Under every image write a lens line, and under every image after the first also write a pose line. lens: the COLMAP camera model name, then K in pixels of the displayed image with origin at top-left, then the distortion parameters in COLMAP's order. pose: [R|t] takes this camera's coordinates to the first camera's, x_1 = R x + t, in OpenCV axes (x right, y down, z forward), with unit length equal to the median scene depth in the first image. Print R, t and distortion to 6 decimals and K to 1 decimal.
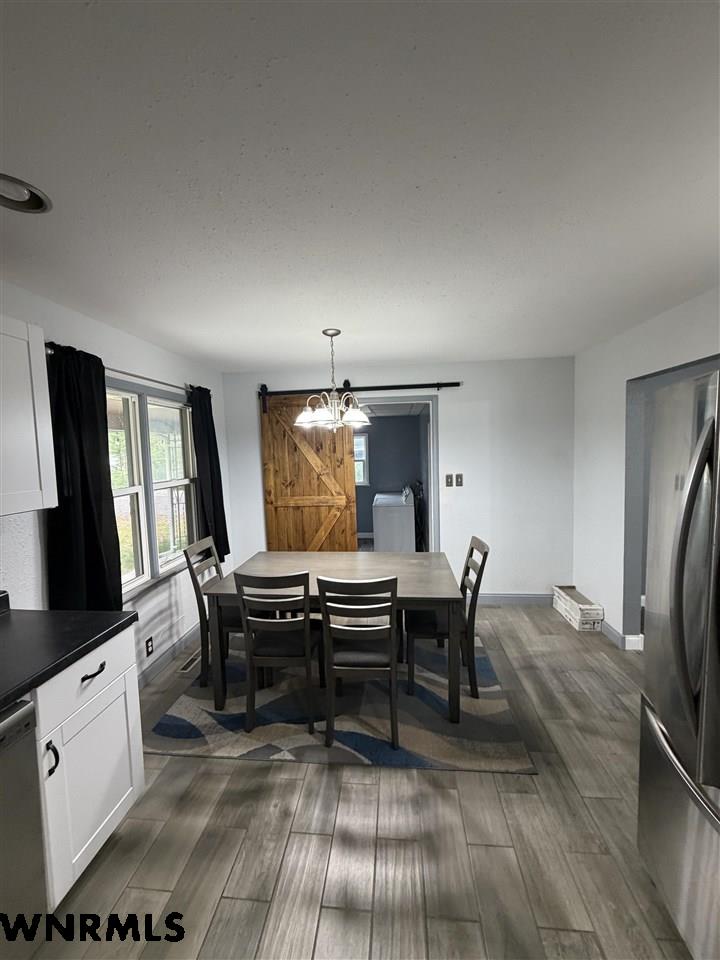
lens RADIAL K [[381.2, 0, 361.3], [0, 381.2, 478.0], [0, 0, 1]] dist [-0.000248, -0.000498]
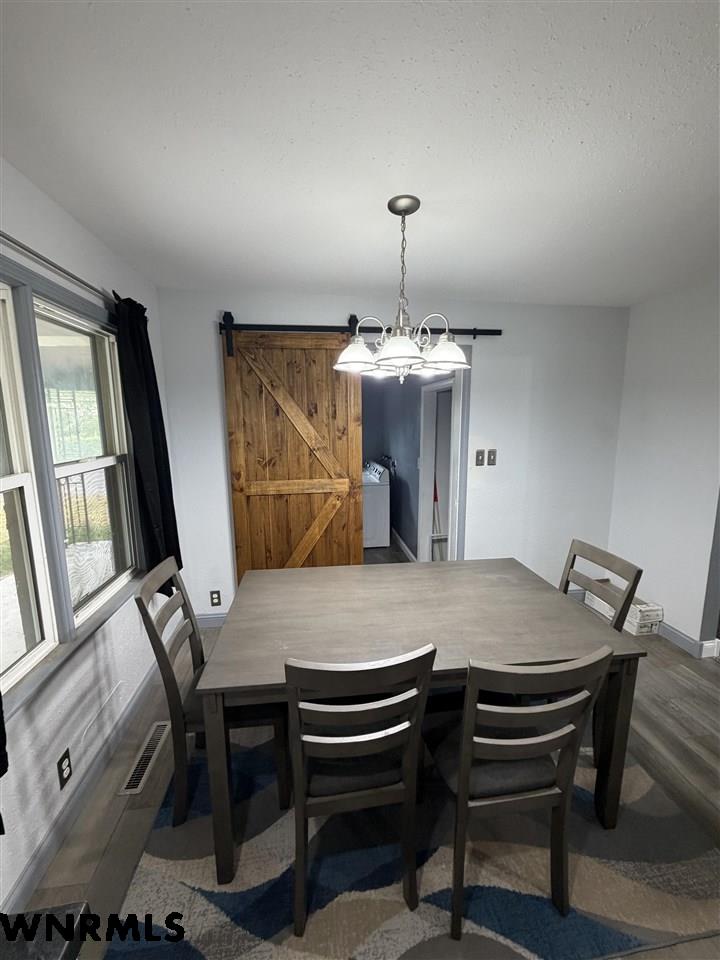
lens RADIAL K [[381.2, 0, 359.9], [0, 381.2, 476.7], [0, 0, 1]] dist [-0.000248, -0.000498]
pose [[0.973334, -0.011315, 0.229112, -0.190016], [-0.005805, 0.997248, 0.073912, -0.011415], [-0.229318, -0.073271, 0.970590, 0.290809]]
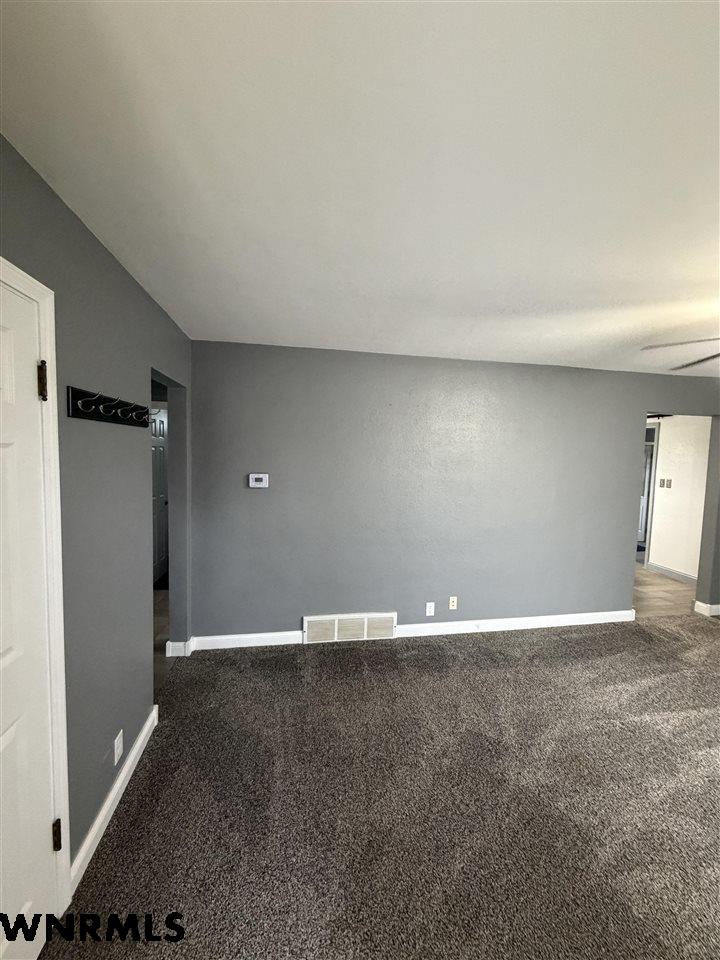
lens RADIAL K [[381.2, 0, 358.2], [0, 381.2, 479.2], [0, 0, 1]] dist [-0.000248, -0.000498]
pose [[0.260316, 0.090303, -0.961291, 1.268283], [-0.103557, 0.992485, 0.065190, 0.016166], [0.959954, 0.082578, 0.267711, -0.429391]]
